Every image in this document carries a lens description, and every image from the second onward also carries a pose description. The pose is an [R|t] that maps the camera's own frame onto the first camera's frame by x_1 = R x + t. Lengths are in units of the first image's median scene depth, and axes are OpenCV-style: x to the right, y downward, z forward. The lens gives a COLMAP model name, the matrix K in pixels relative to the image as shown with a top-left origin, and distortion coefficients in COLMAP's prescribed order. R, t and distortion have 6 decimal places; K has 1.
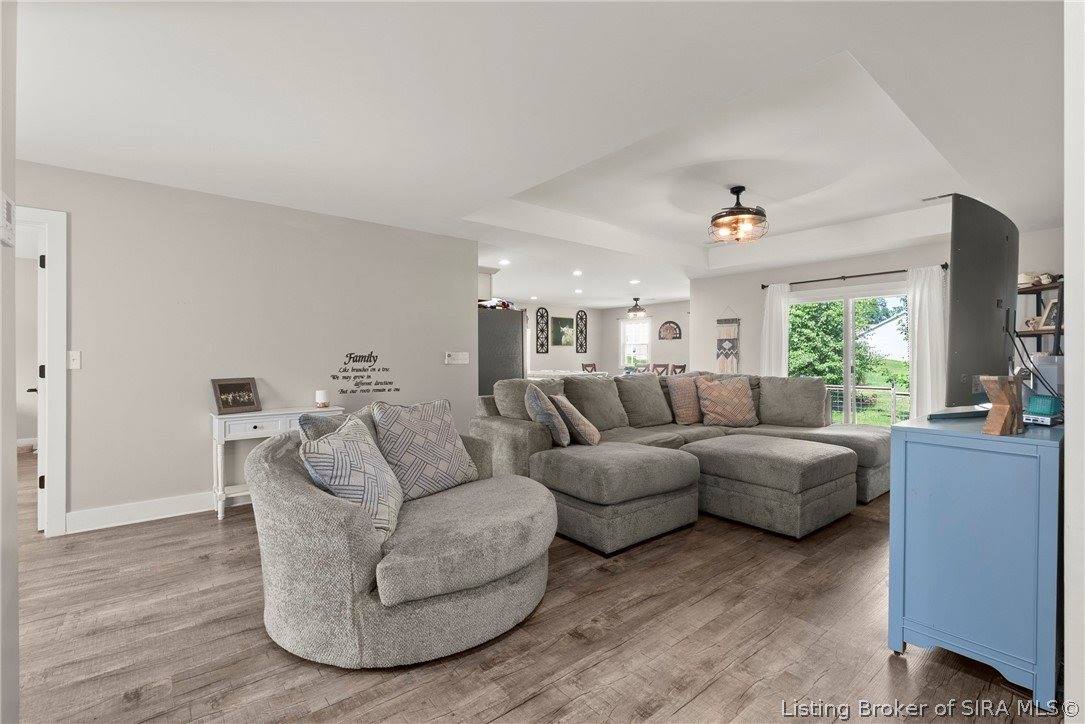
lens RADIAL K [[485.6, 0, 546.0], [0, 485.6, 357.2], [0, 0, 1]] dist [-0.003893, -0.000457]
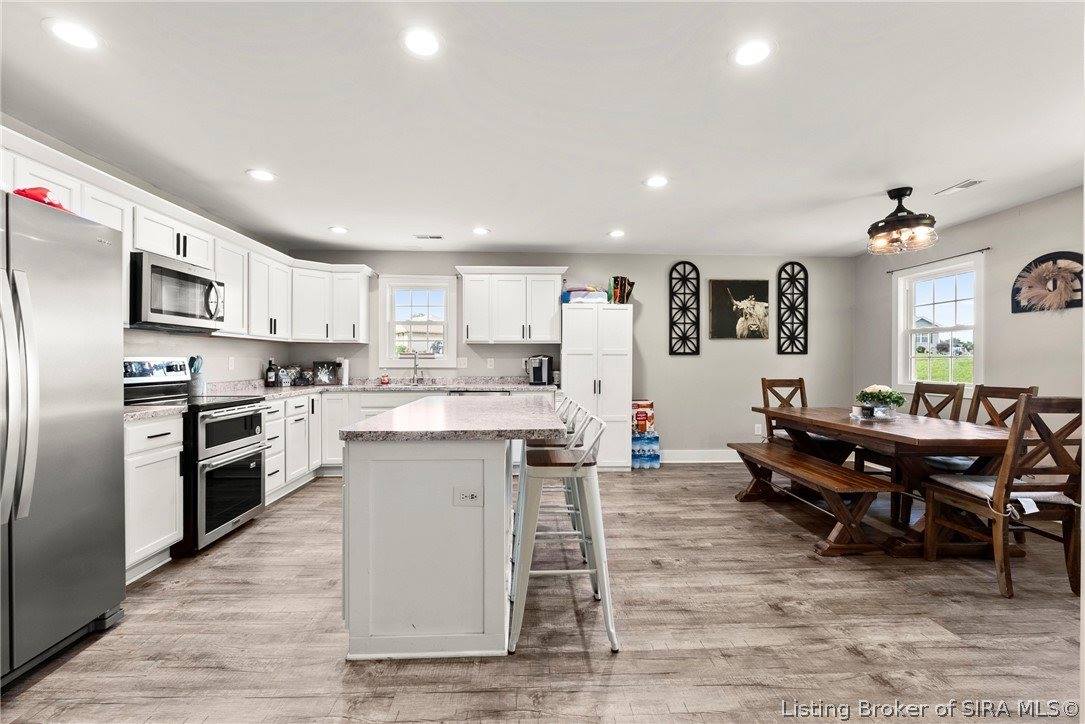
lens RADIAL K [[485.6, 0, 543.3], [0, 485.6, 362.4], [0, 0, 1]] dist [-0.003893, -0.000457]
pose [[0.789872, 0.005038, -0.613250, 0.177098], [-0.006381, 0.999980, -0.000004, 0.000217], [0.613238, 0.003916, 0.789888, 0.520164]]
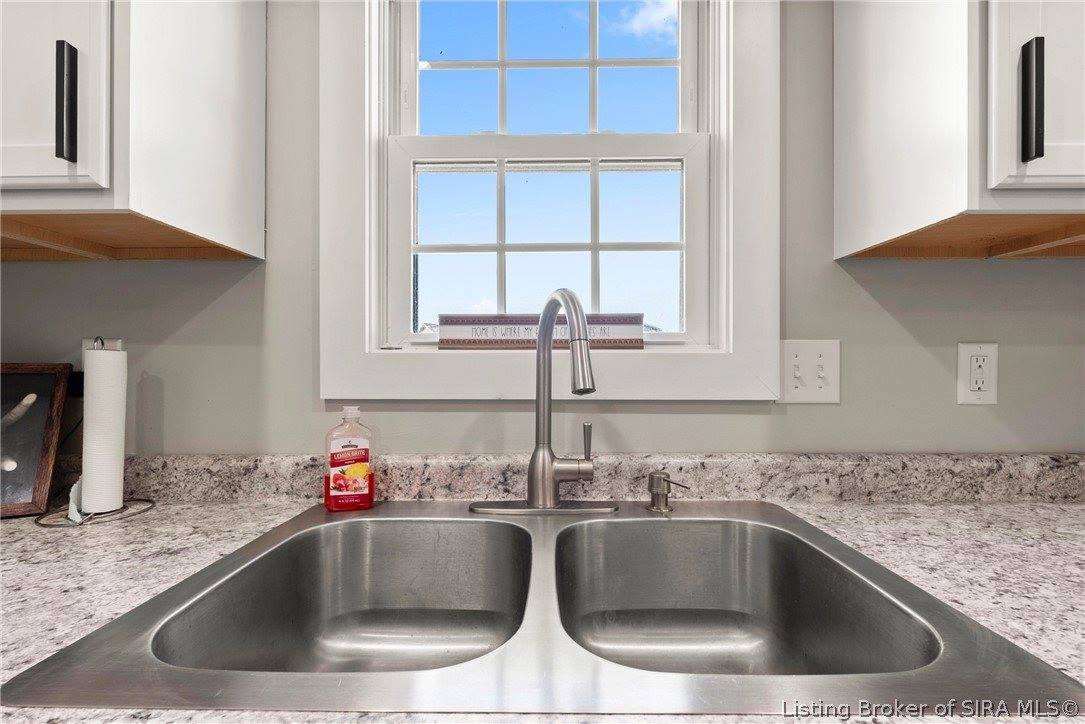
lens RADIAL K [[485.6, 0, 538.9], [0, 485.6, 365.2], [0, 0, 1]] dist [-0.003893, -0.000457]
pose [[0.758879, -0.002517, -0.651227, -0.158141], [-0.004711, 0.999945, -0.009354, 0.001113], [0.651215, 0.010167, 0.758825, 0.757036]]
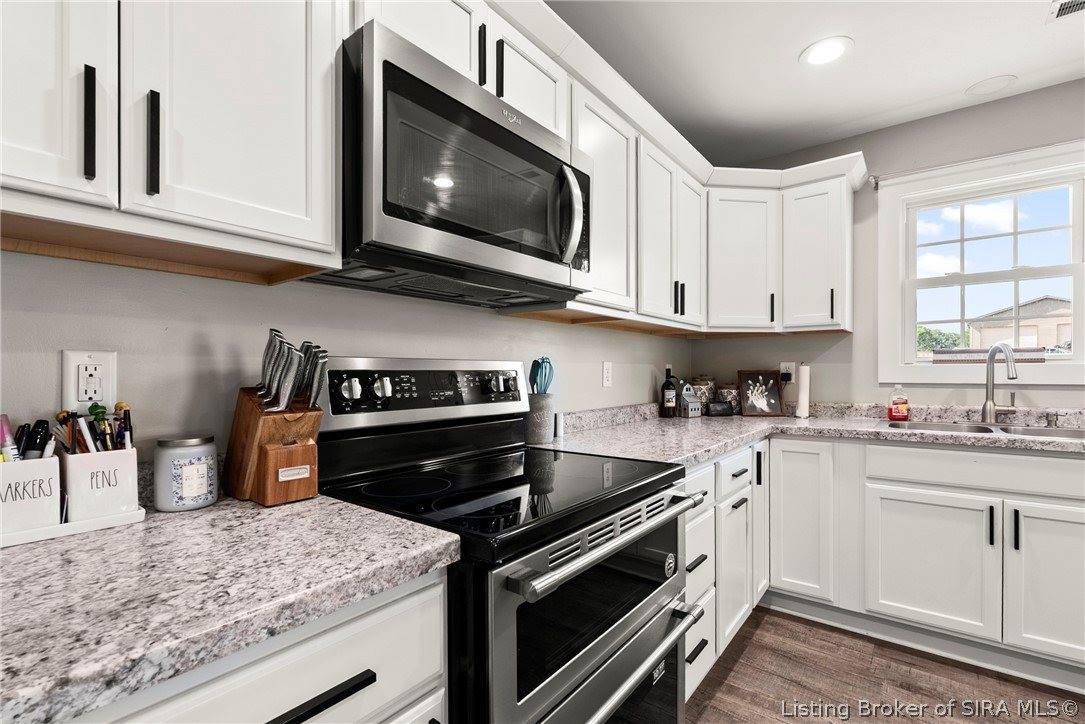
lens RADIAL K [[485.6, 0, 551.5], [0, 485.6, 376.3], [0, 0, 1]] dist [-0.003893, -0.000457]
pose [[0.215817, 0.010614, -0.976376, -0.057001], [-0.001733, 0.999944, 0.010487, 0.001250], [0.976432, -0.000571, 0.215823, 0.604155]]
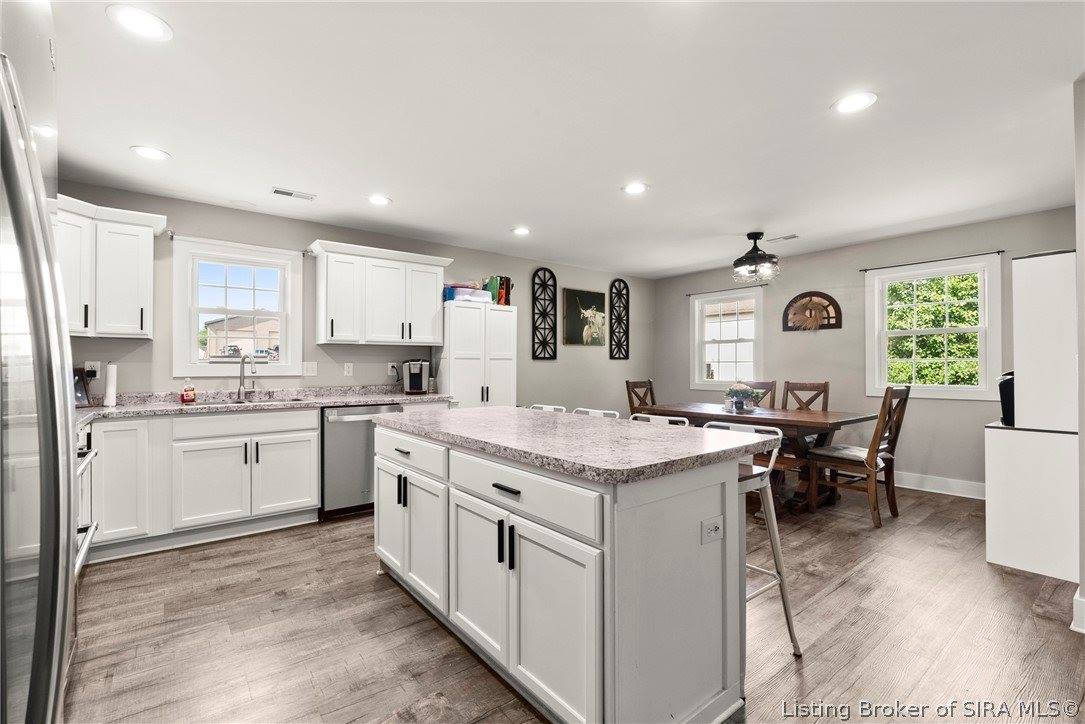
lens RADIAL K [[485.6, 0, 540.1], [0, 485.6, 360.6], [0, 0, 1]] dist [-0.003893, -0.000457]
pose [[0.999457, -0.000786, -0.032928, 0.004595], [0.000267, 0.999876, -0.015770, 0.000731], [0.032936, 0.015753, 0.999333, 0.495723]]
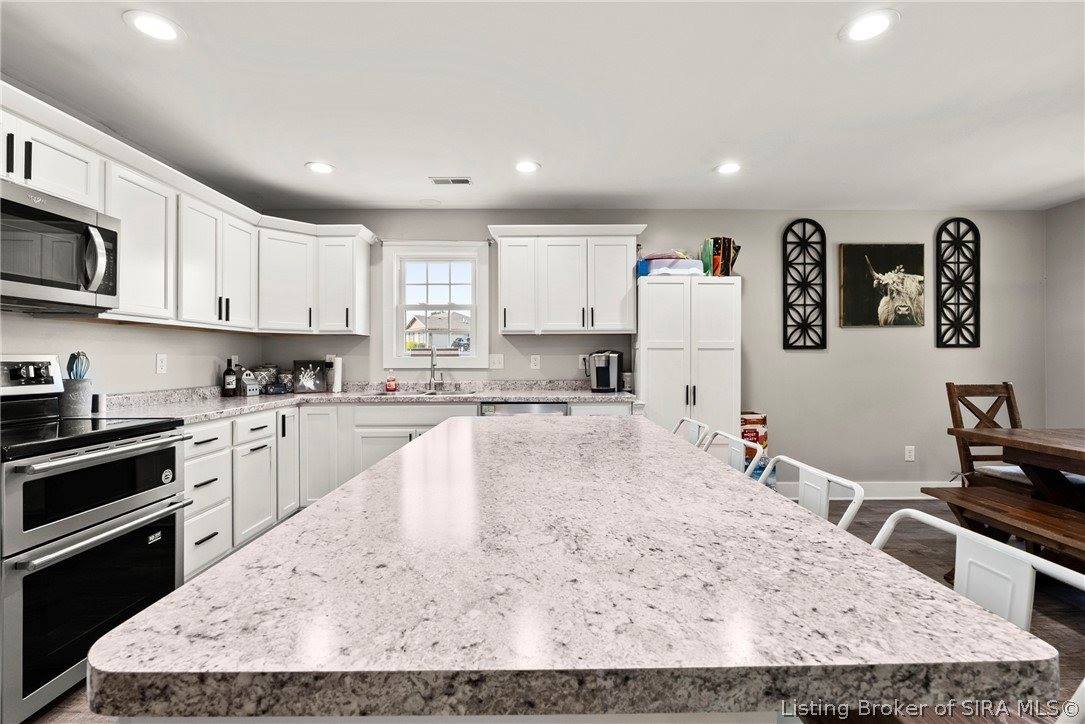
lens RADIAL K [[485.6, 0, 547.6], [0, 485.6, 355.5], [0, 0, 1]] dist [-0.003893, -0.000457]
pose [[0.769353, -0.004021, -0.638811, 0.072279], [-0.002408, 0.999955, -0.009195, 0.000000], [0.638819, 0.008612, 0.769309, 0.603656]]
